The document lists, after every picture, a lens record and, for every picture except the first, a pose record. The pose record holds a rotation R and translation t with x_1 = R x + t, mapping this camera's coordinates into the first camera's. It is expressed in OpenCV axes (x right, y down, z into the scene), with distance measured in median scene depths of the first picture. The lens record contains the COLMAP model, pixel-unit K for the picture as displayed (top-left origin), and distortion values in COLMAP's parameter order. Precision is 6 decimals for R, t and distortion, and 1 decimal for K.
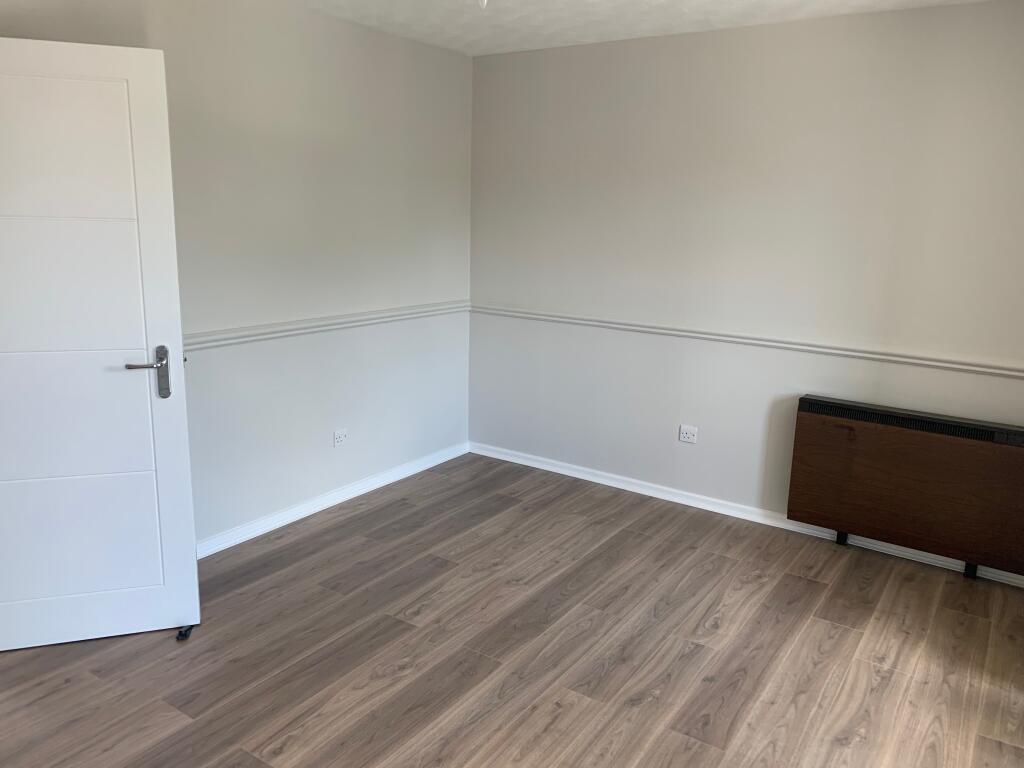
lens RADIAL K [[774.4, 0, 515.8], [0, 774.4, 378.7], [0, 0, 1]] dist [-0.001022, -0.001026]
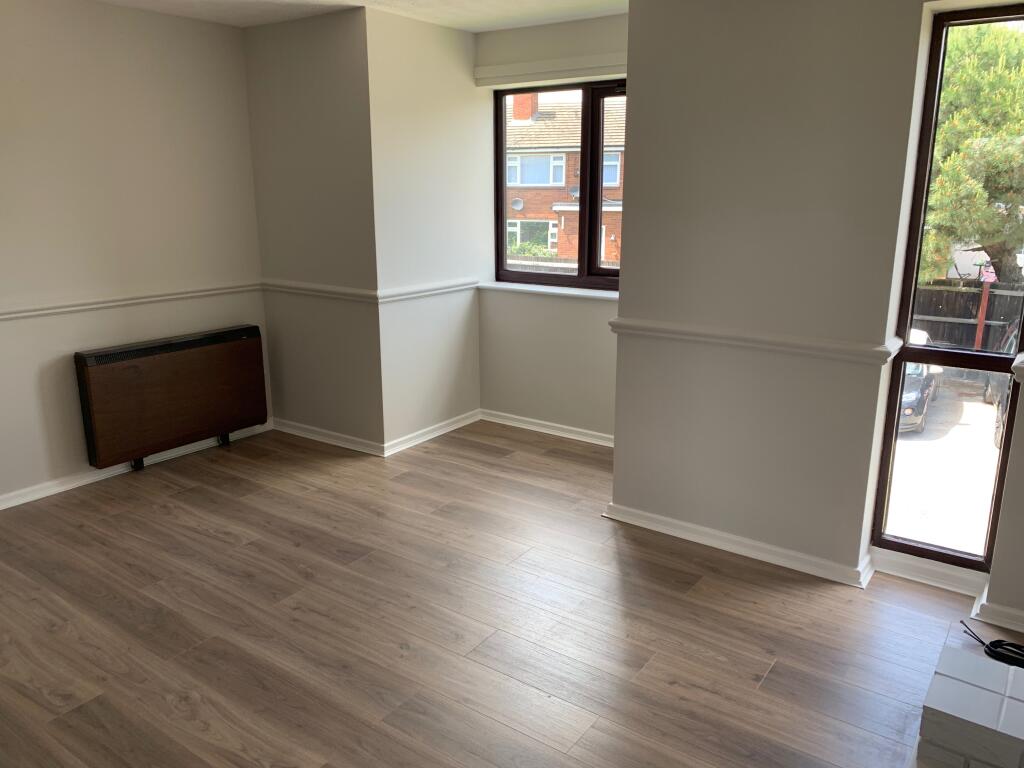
lens RADIAL K [[774.4, 0, 515.8], [0, 774.4, 378.7], [0, 0, 1]] dist [-0.001022, -0.001026]
pose [[0.035956, -0.275664, 0.960581, -0.779698], [0.218880, 0.940037, 0.261576, -0.113895], [-0.975089, 0.200847, 0.094137, 0.399617]]
